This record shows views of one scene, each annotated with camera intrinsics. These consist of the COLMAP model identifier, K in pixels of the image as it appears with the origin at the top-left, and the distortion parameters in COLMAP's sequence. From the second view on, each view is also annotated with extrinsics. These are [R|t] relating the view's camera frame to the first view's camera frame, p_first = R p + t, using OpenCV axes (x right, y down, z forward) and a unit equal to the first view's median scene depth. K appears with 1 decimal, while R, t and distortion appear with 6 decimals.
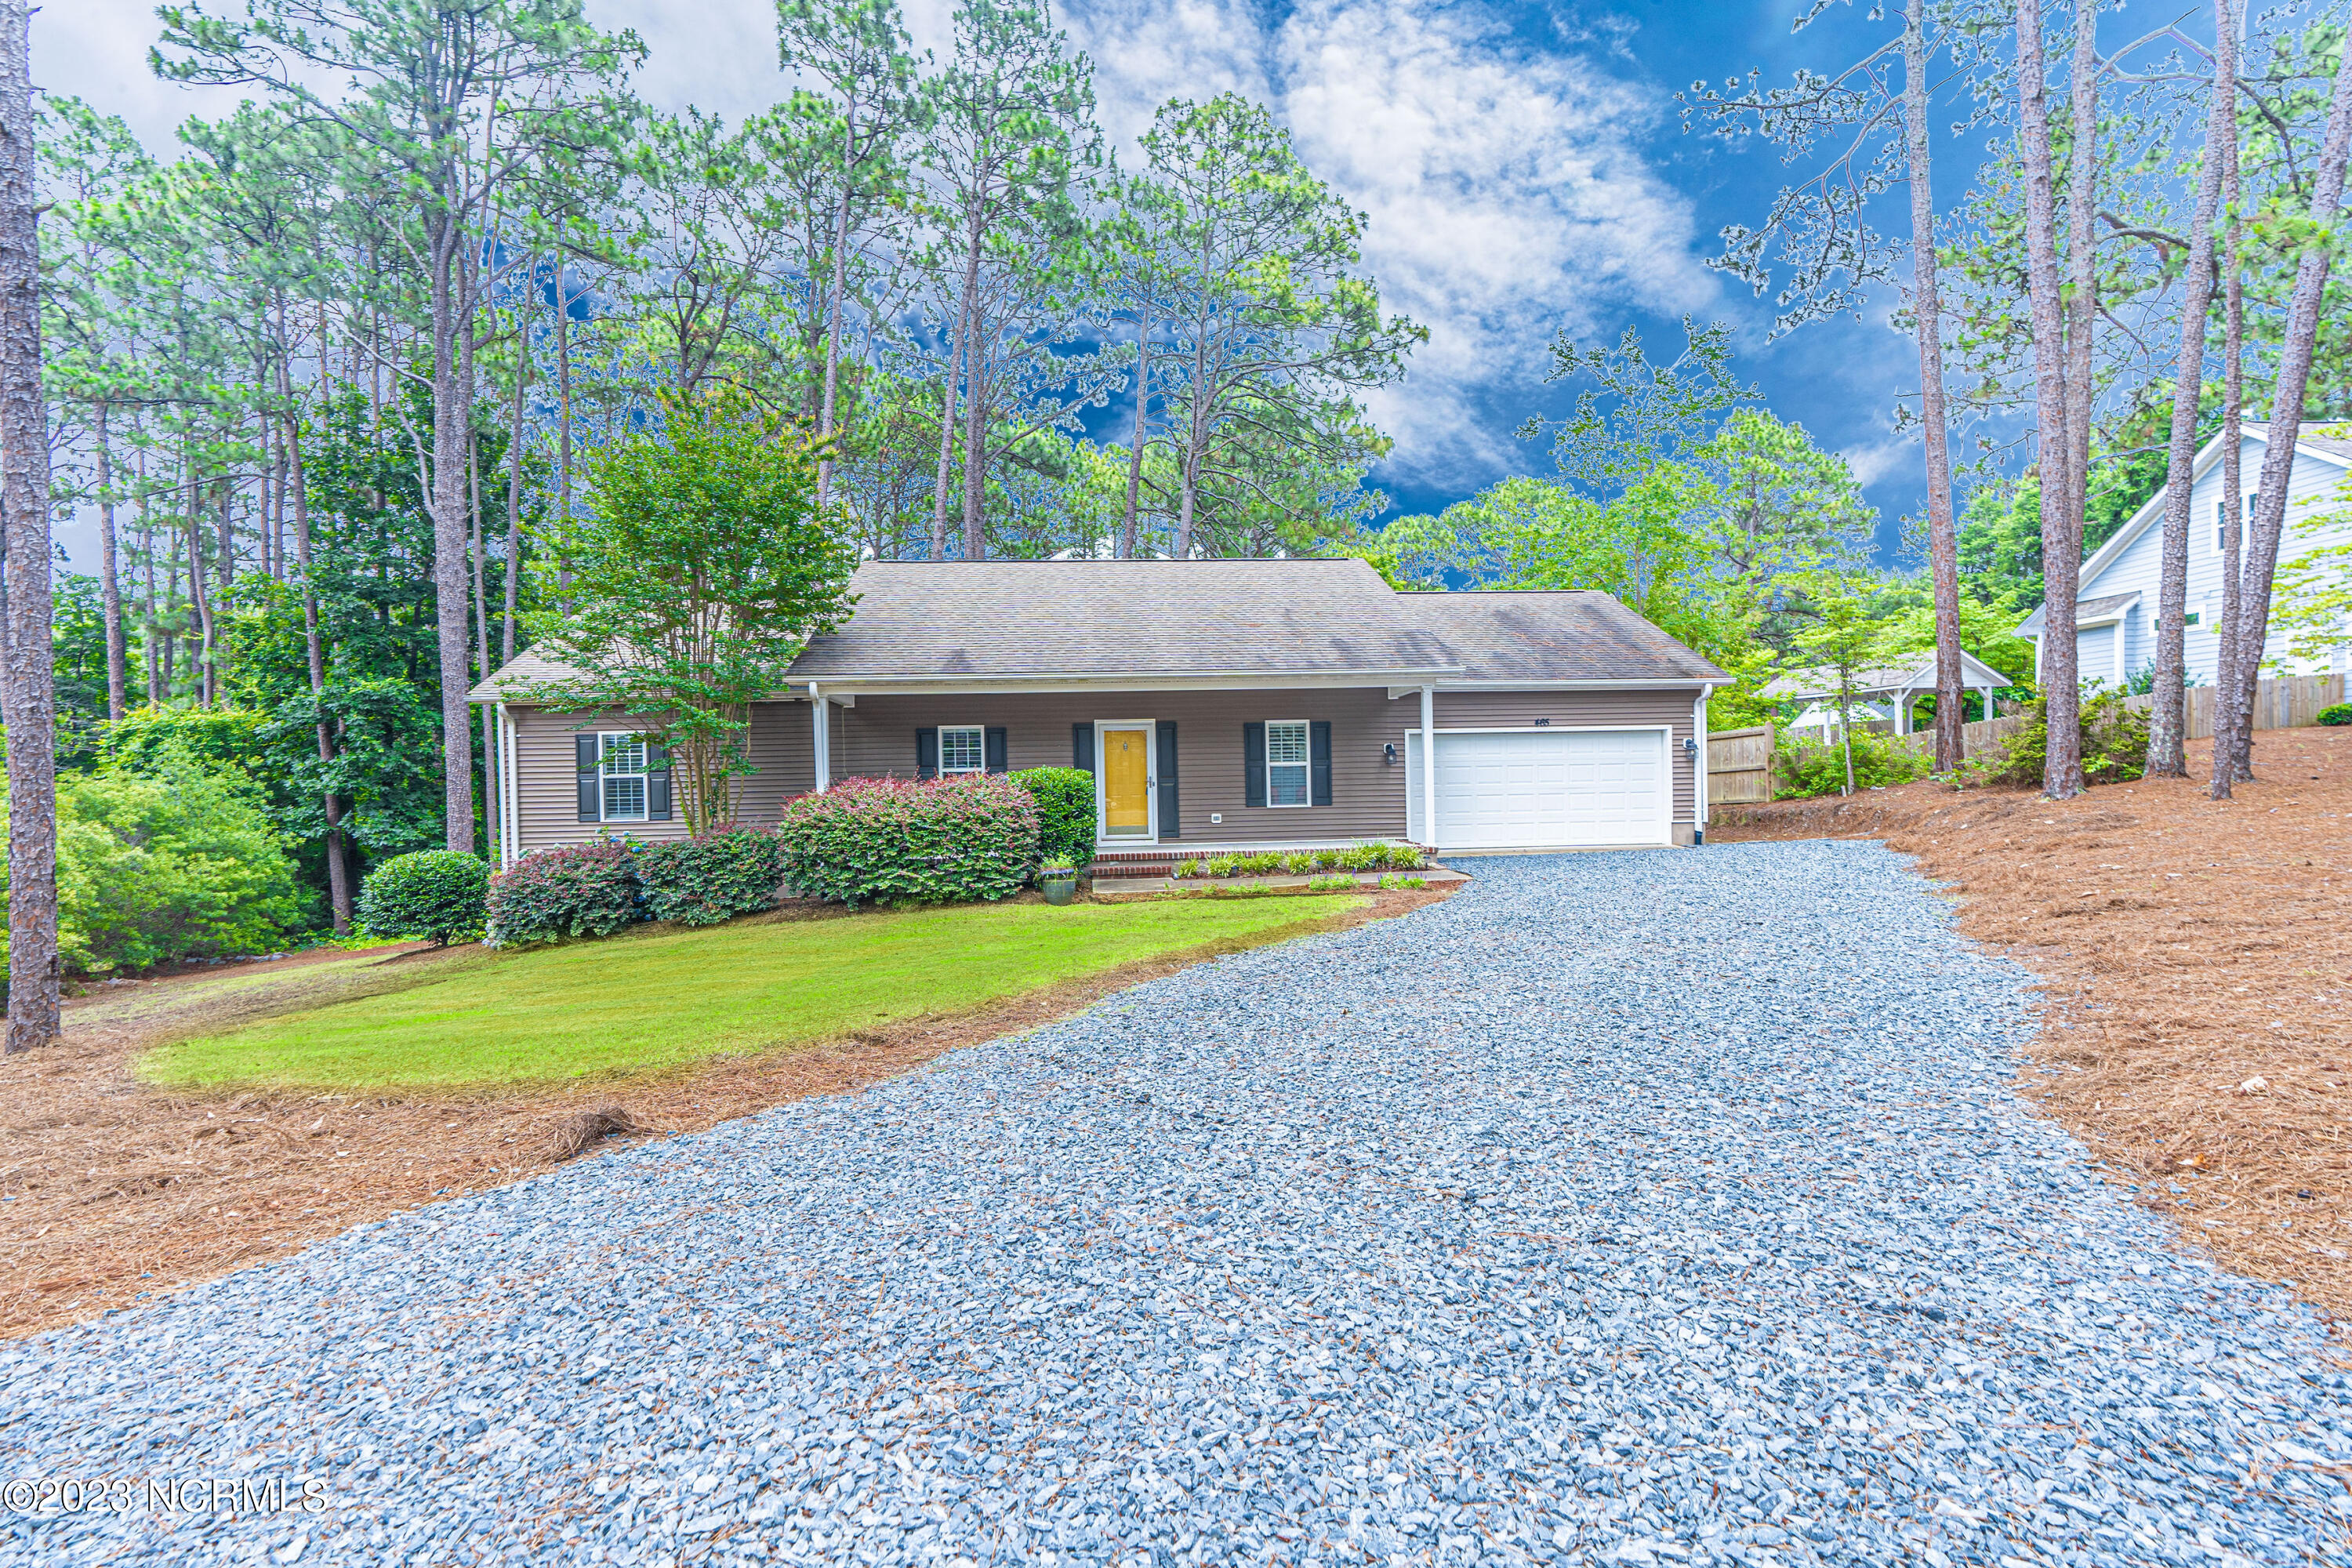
lens RADIAL K [[1047.3, 0, 1171.4], [0, 1047.3, 787.5], [0, 0, 1]] dist [-0.010911, 0.004423]
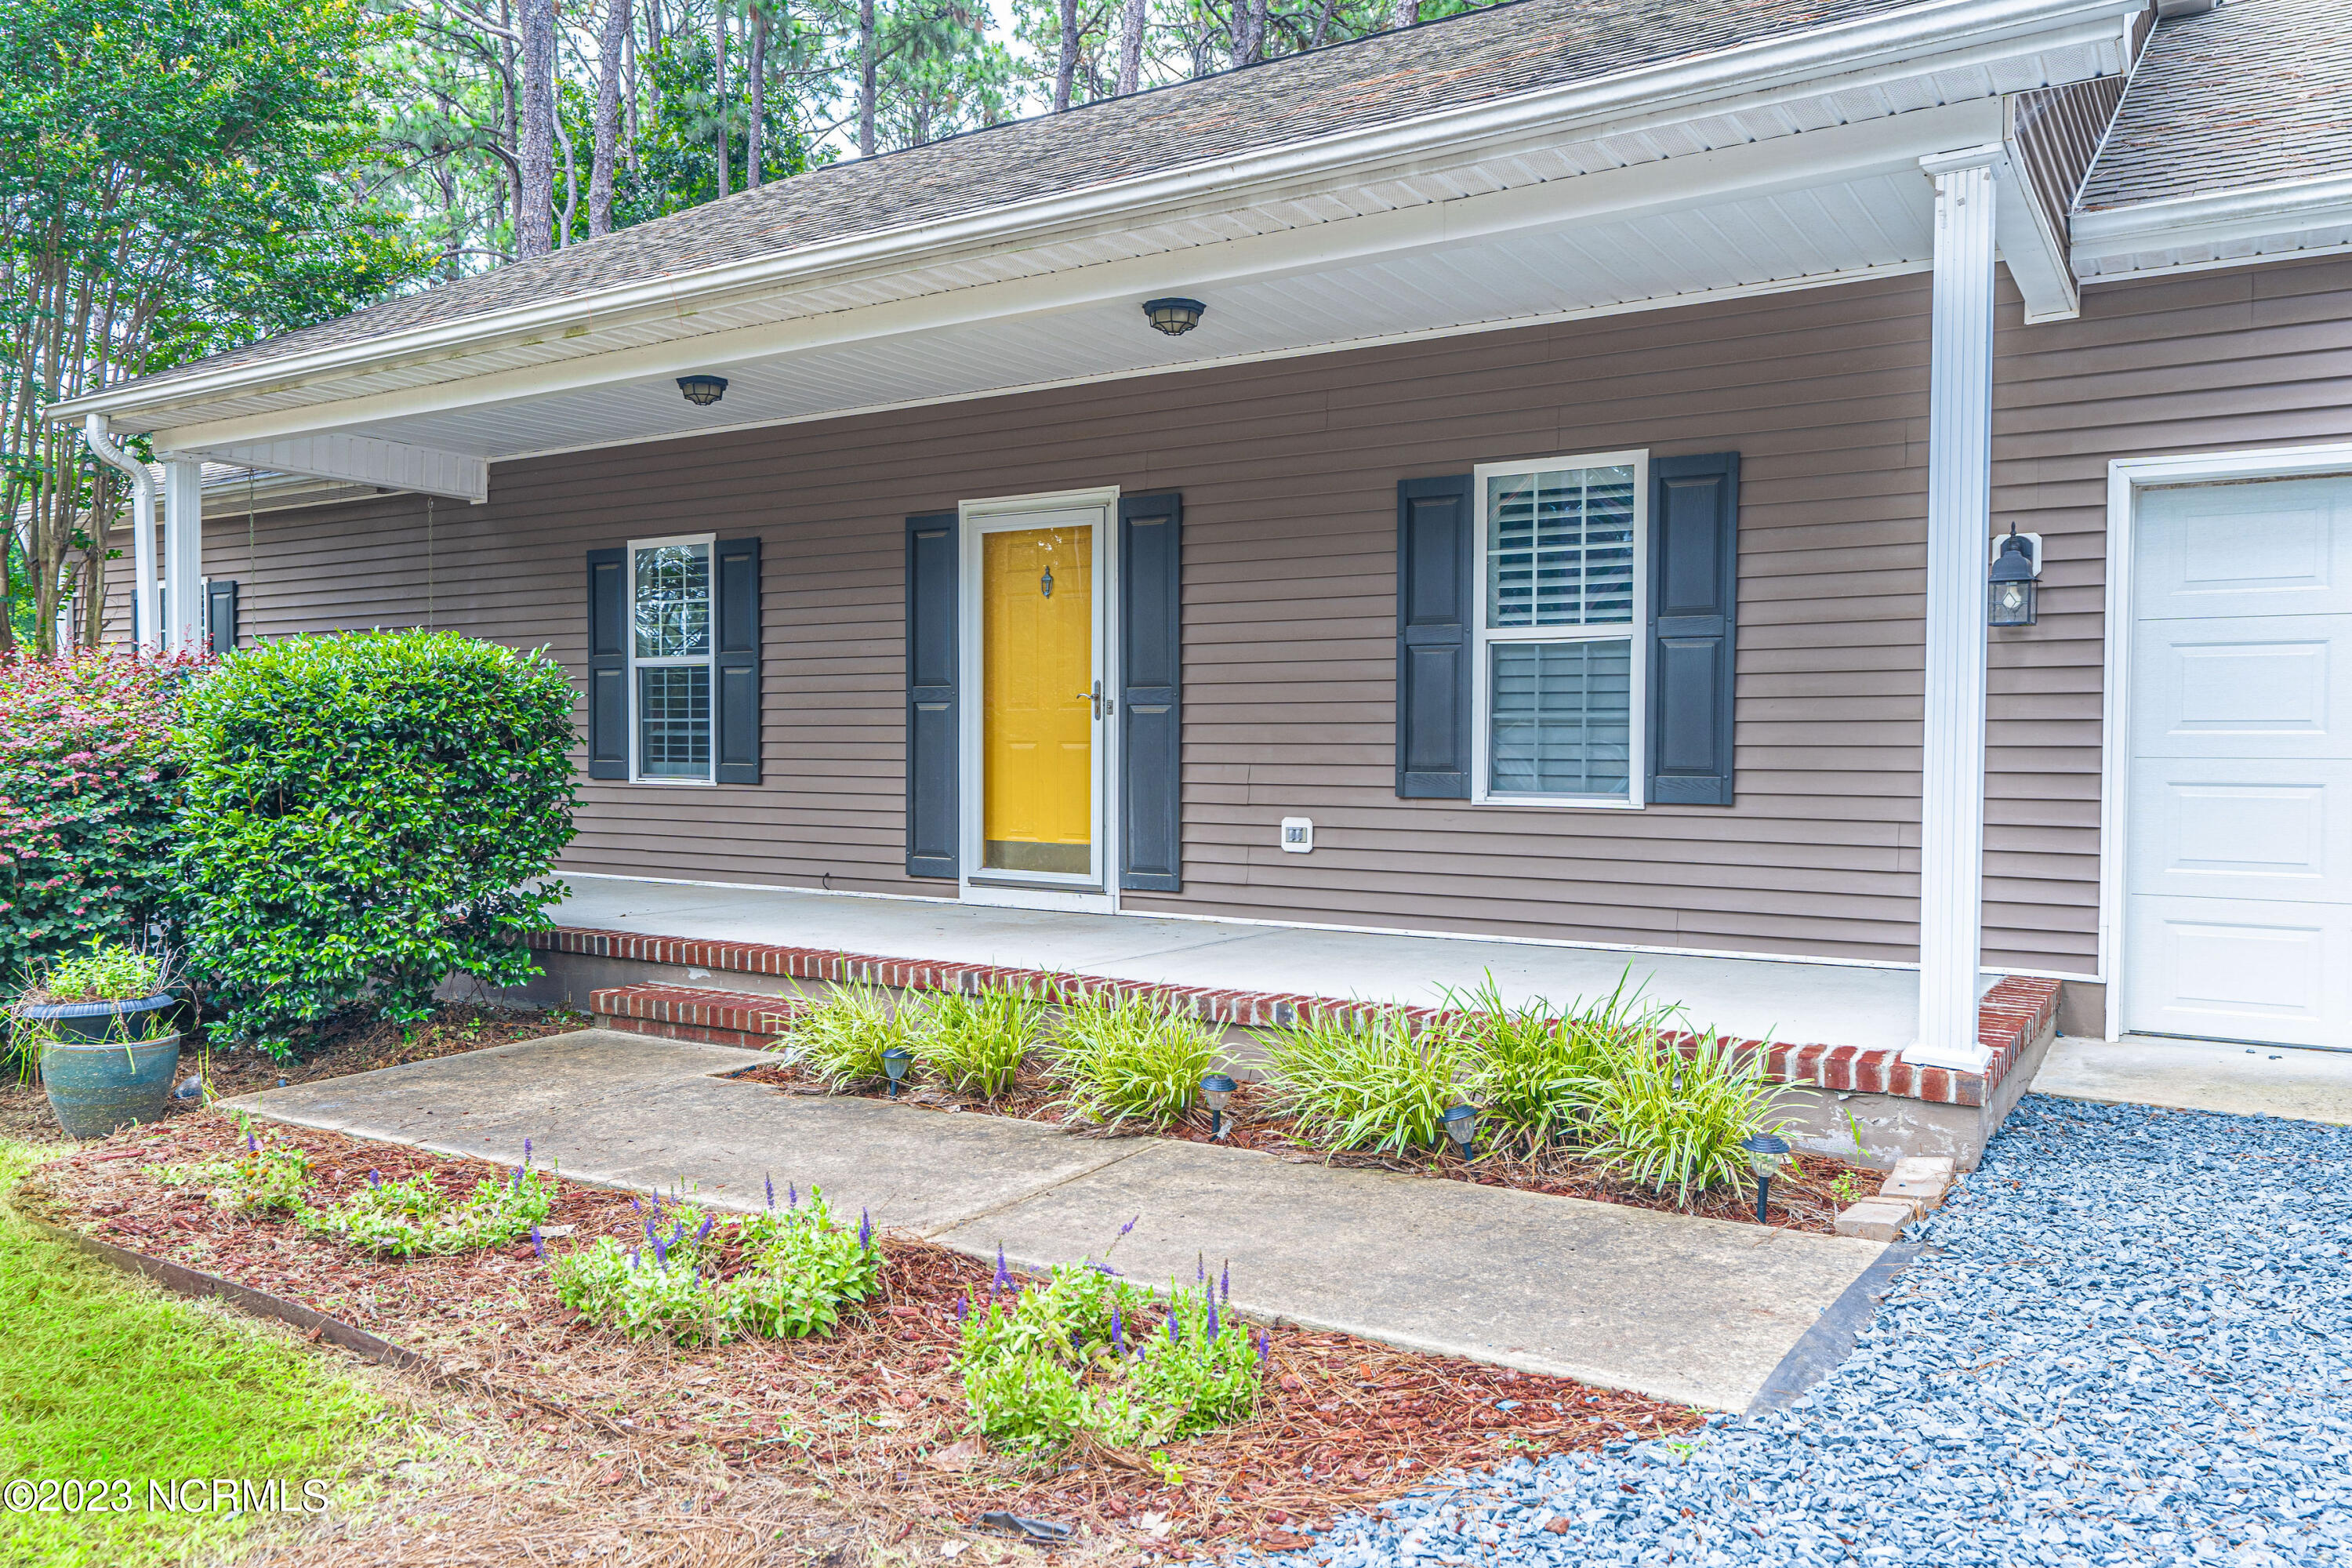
lens RADIAL K [[1695.6, 0, 1185.4], [0, 1695.6, 788.5], [0, 0, 1]] dist [0.013143, -0.002370]
pose [[0.804656, 0.039887, -0.592400, 0.293494], [-0.023190, 0.999091, 0.035771, 0.002015], [0.593288, -0.015046, 0.804849, 0.646708]]
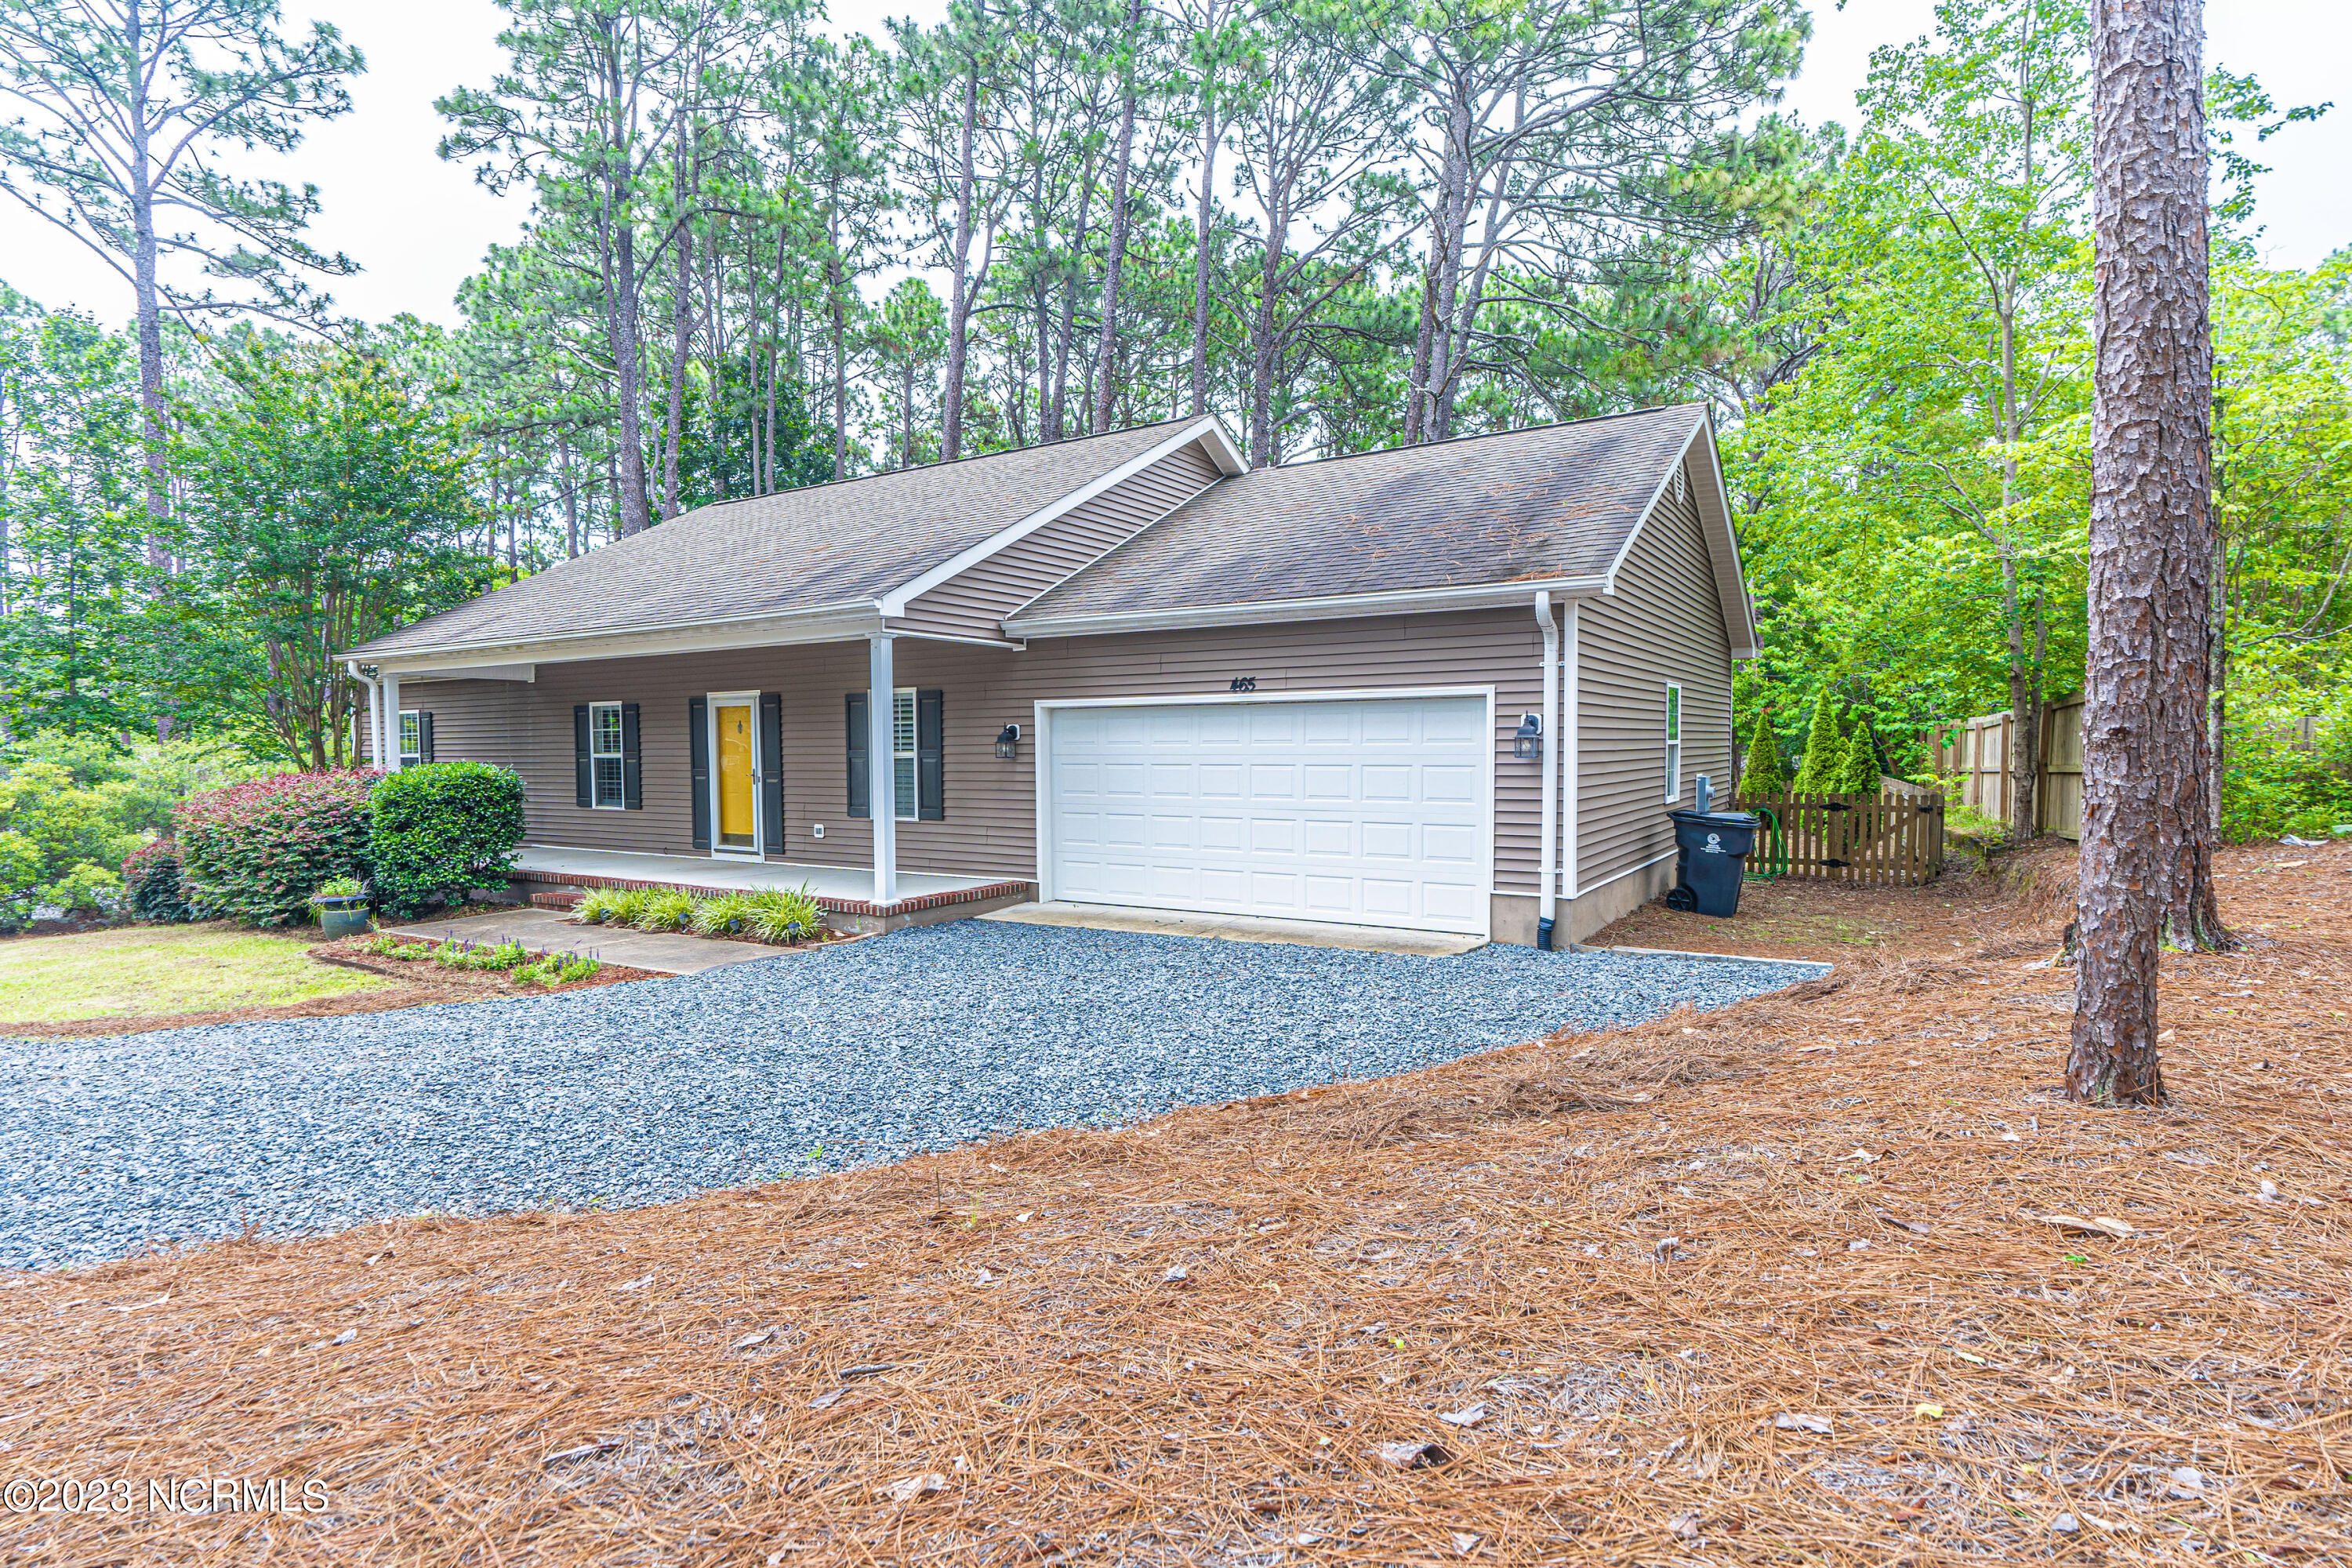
lens RADIAL K [[1188.6, 0, 1176.0], [0, 1188.6, 784.0], [0, 0, 1]] dist [-0.002526, 0.000843]
pose [[0.800949, 0.033801, -0.597778, 0.732035], [-0.009698, 0.999007, 0.043494, -0.040114], [0.598655, -0.029039, 0.800481, 0.527665]]
